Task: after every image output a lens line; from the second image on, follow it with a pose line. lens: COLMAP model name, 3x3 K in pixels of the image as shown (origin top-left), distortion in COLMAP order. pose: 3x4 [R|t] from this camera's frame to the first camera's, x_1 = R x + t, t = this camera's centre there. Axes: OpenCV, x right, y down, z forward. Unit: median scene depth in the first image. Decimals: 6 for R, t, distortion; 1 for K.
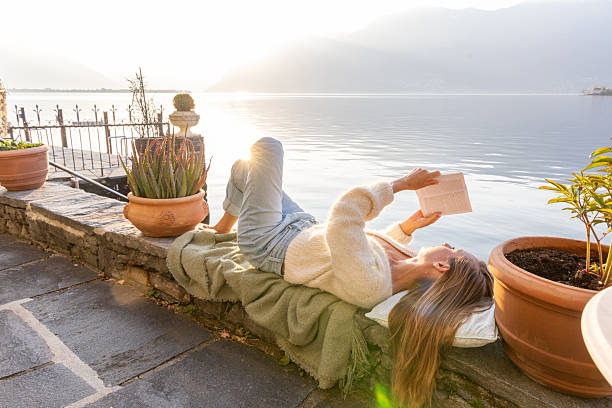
lens RADIAL K [[439.6, 0, 302.3], [0, 439.6, 199.1], [0, 0, 1]] dist [0.001266, 0.004600]
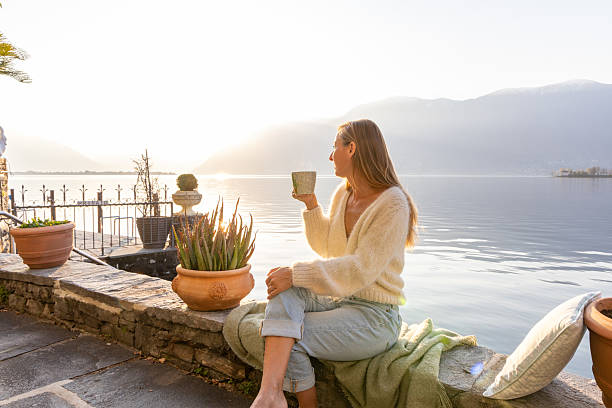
lens RADIAL K [[439.6, 0, 306.7], [0, 439.6, 199.3], [0, 0, 1]] dist [0.001266, 0.004600]
pose [[0.998863, -0.003126, 0.047564, -0.142201], [0.011669, 0.983520, -0.180421, 0.019348], [-0.046216, 0.180771, 0.982439, -0.025137]]
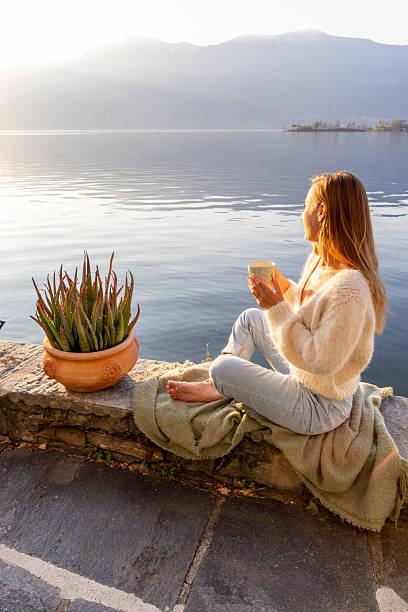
lens RADIAL K [[416.9, 0, 203.6], [0, 416.9, 306.0], [0, 0, 1]] dist [-0.007505, 0.015217]
pose [[0.928016, -0.150190, 0.340923, -0.363137], [0.092785, 0.979476, 0.178932, -0.187616], [-0.360800, -0.134420, 0.922906, 0.200009]]
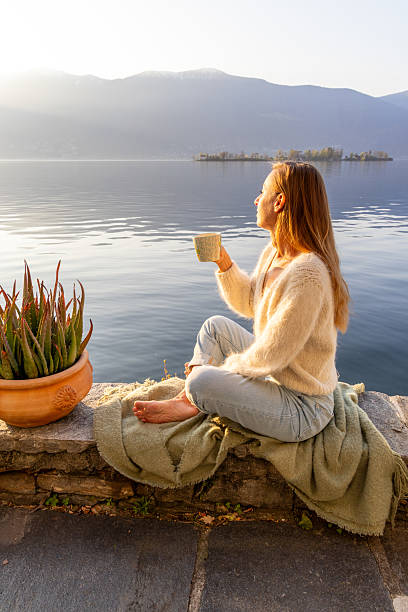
lens RADIAL K [[416.9, 0, 207.5], [0, 416.9, 302.1], [0, 0, 1]] dist [-0.007505, 0.015217]
pose [[0.831128, -0.182842, 0.525162, -0.406127], [0.132684, 0.982326, 0.132021, -0.155583], [-0.540019, -0.040046, 0.840699, 0.282036]]
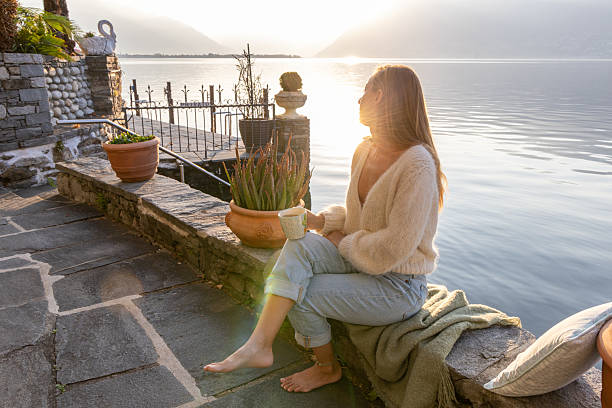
lens RADIAL K [[495.3, 0, 301.6], [0, 495.3, 198.4], [0, 0, 1]] dist [-0.002226, -0.003682]
pose [[0.971626, 0.063329, -0.227886, 0.021327], [-0.054365, 0.997488, 0.045407, -0.078158], [0.230189, -0.031729, 0.972628, -0.065593]]
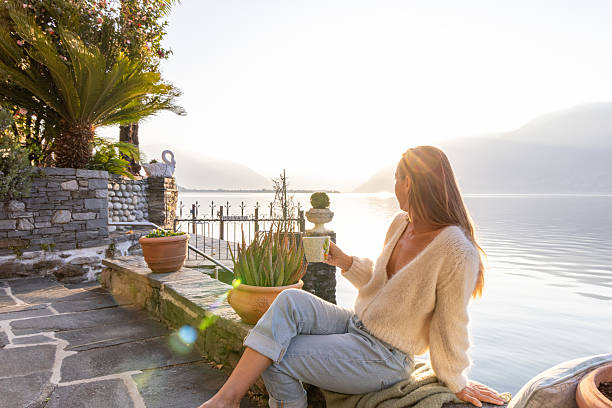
lens RADIAL K [[439.6, 0, 303.0], [0, 439.6, 194.1], [0, 0, 1]] dist [0.001266, 0.004600]
pose [[0.947928, 0.004688, -0.318451, 0.102384], [-0.078741, 0.972300, -0.220074, 0.007238], [0.308599, 0.233689, 0.922039, 0.013377]]
